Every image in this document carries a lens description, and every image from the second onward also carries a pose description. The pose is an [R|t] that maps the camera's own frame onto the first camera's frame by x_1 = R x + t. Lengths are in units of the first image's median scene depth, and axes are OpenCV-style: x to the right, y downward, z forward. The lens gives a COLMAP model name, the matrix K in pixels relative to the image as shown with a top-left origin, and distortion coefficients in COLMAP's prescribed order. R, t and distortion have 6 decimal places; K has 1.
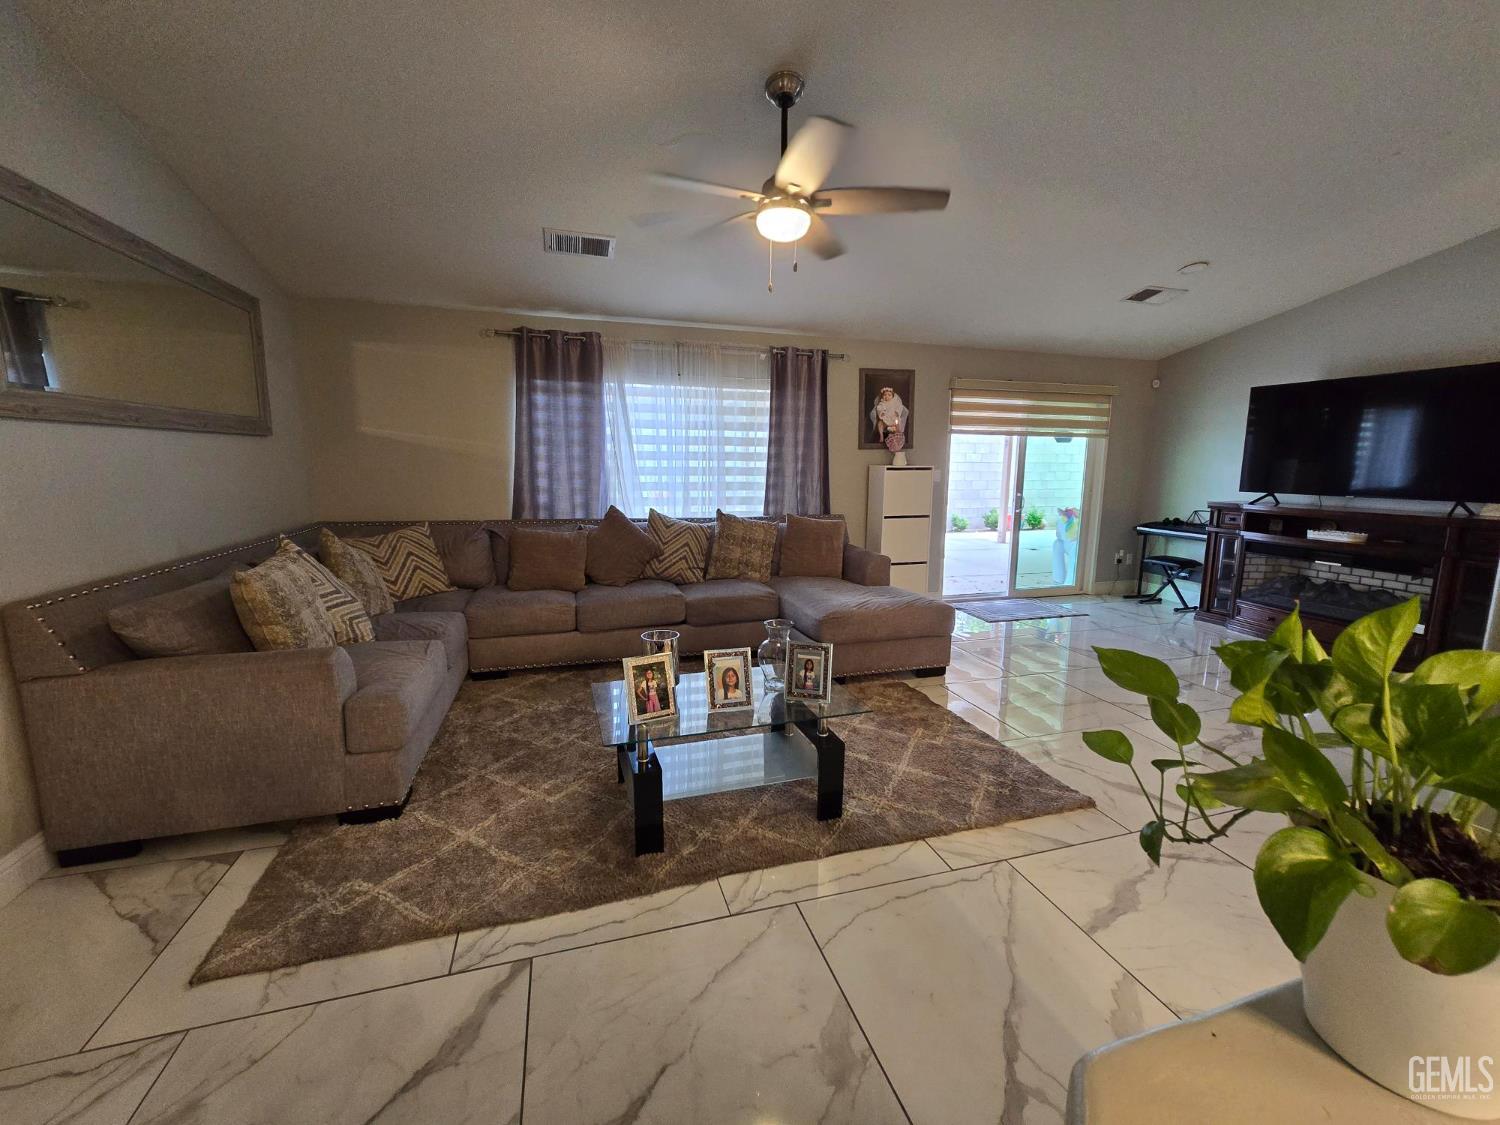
lens RADIAL K [[607.6, 0, 748.0], [0, 607.6, 554.8], [0, 0, 1]] dist [-0.008223, 0.000123]
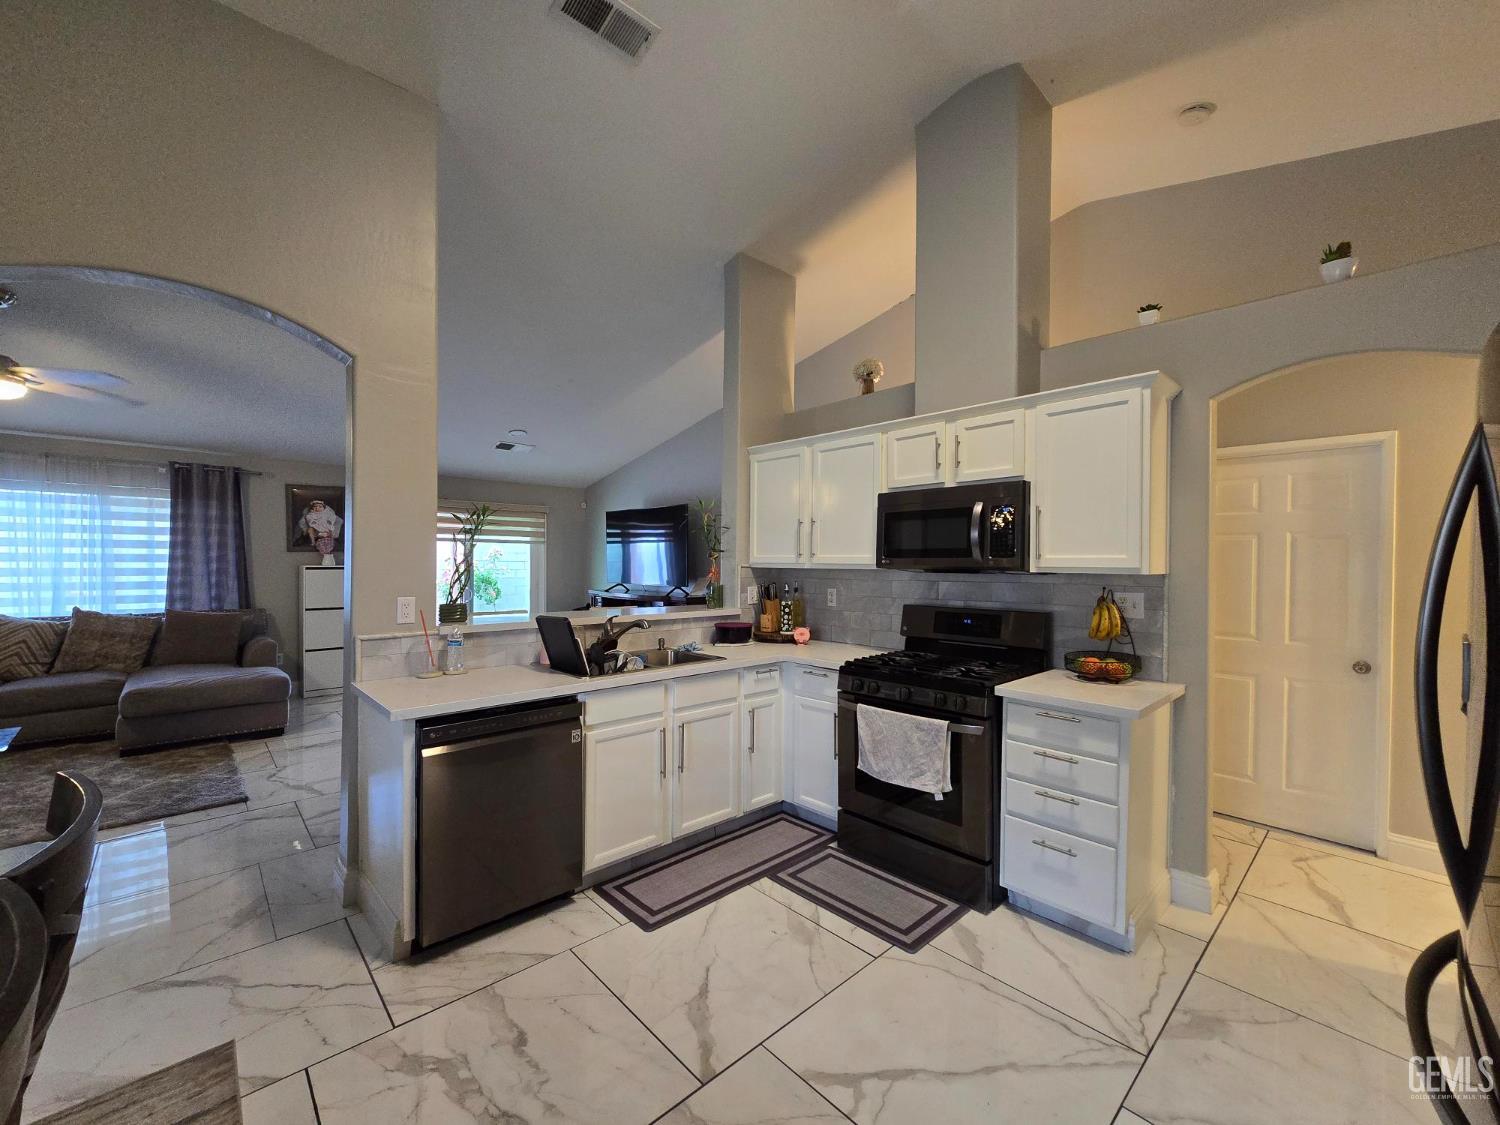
lens RADIAL K [[607.6, 0, 756.1], [0, 607.6, 567.6], [0, 0, 1]] dist [-0.008223, 0.000123]
pose [[0.893342, -0.003573, 0.449364, 0.482952], [0.064770, 0.990551, -0.120887, 0.054882], [-0.444686, 0.137099, 0.885132, -0.426977]]
